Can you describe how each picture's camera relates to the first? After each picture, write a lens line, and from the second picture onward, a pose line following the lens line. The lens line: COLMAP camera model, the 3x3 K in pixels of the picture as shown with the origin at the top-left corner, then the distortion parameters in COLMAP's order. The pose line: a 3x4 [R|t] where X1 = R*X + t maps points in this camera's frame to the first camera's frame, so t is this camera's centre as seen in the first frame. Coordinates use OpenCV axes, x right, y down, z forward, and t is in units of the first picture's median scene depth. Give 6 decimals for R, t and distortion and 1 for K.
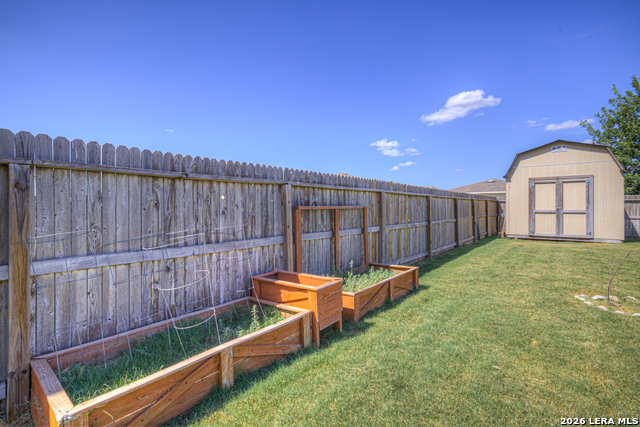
lens RADIAL K [[301.1, 0, 317.9], [0, 301.1, 208.5], [0, 0, 1]] dist [0.001048, 0.000129]
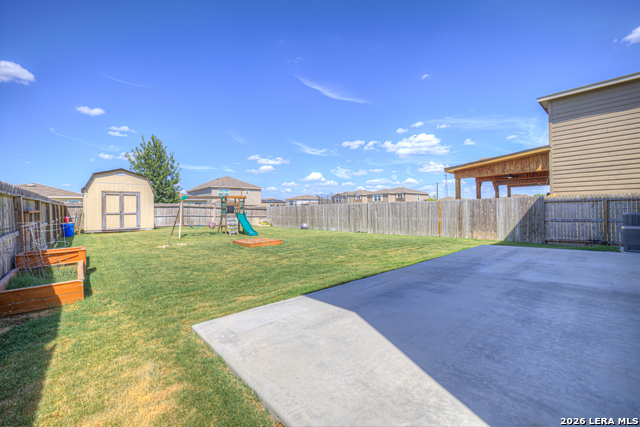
lens RADIAL K [[274.8, 0, 319.6], [0, 274.8, 207.6], [0, 0, 1]] dist [-0.002016, -0.000011]
pose [[0.171199, 0.004769, 0.985225, -0.449570], [0.008521, 0.999944, -0.006320, -0.001563], [-0.985200, 0.009477, 0.171149, -0.280515]]
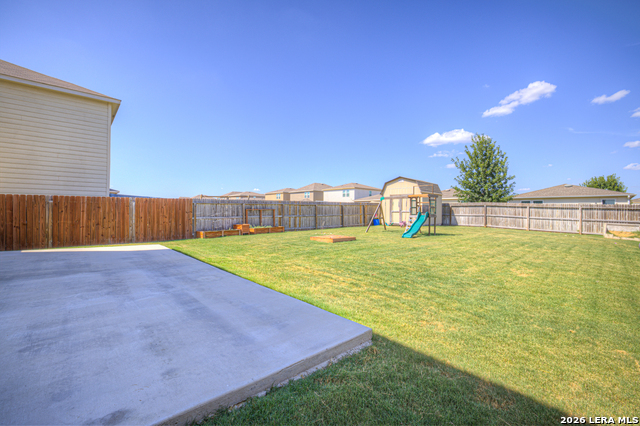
lens RADIAL K [[274.8, 0, 319.6], [0, 274.8, 207.1], [0, 0, 1]] dist [-0.002016, -0.000011]
pose [[0.990145, 0.003101, -0.140009, 0.516711], [-0.004125, 0.999967, -0.007018, -0.004438], [0.139983, 0.007526, 0.990125, -0.917712]]
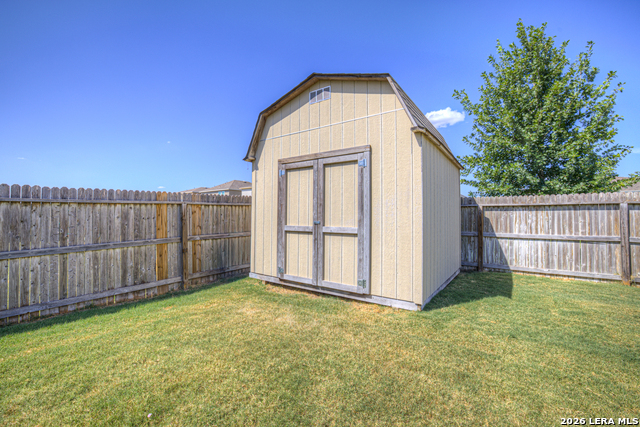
lens RADIAL K [[274.8, 0, 319.6], [0, 274.8, 207.6], [0, 0, 1]] dist [-0.002016, -0.000011]
pose [[0.998214, 0.000236, 0.059738, 0.776583], [0.000962, 0.999799, -0.020019, -0.015644], [-0.059731, 0.020040, 0.998013, 0.581902]]
